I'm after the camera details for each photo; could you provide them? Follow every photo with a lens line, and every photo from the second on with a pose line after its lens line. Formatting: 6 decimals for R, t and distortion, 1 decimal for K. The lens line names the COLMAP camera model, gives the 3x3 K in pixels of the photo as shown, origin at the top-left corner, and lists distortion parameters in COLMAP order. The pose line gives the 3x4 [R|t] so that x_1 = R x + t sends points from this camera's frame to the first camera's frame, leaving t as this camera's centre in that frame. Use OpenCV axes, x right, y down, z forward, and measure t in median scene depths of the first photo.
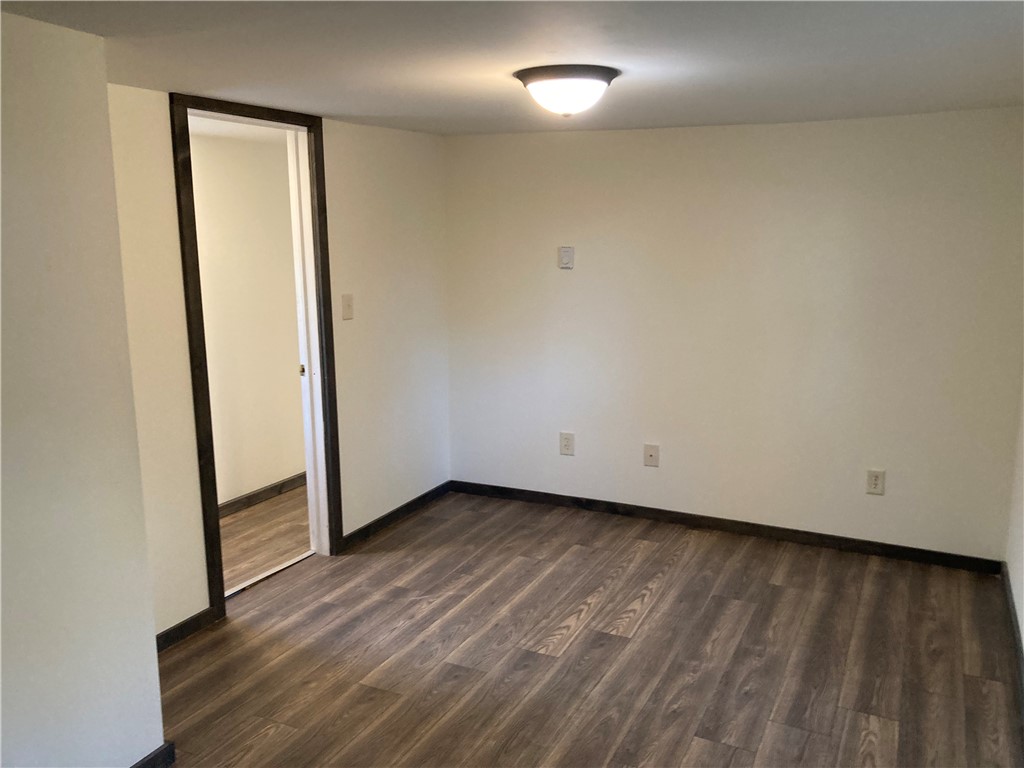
lens RADIAL K [[845.0, 0, 529.2], [0, 845.0, 371.0], [0, 0, 1]] dist [0.006475, 0.007021]
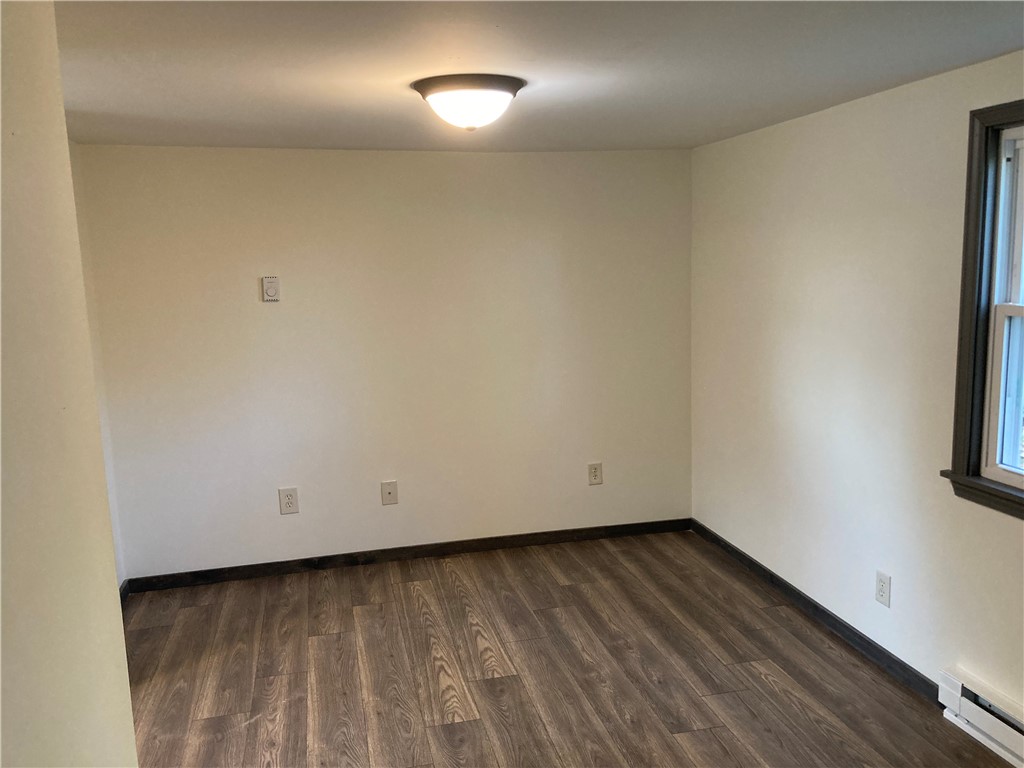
lens RADIAL K [[837.7, 0, 523.9], [0, 837.7, 379.7], [0, 0, 1]] dist [0.127545, -0.332622]
pose [[0.775380, -0.116272, 0.620698, -0.384228], [0.133874, 0.990828, 0.018371, -0.029582], [-0.617141, 0.068851, 0.783834, 0.192417]]
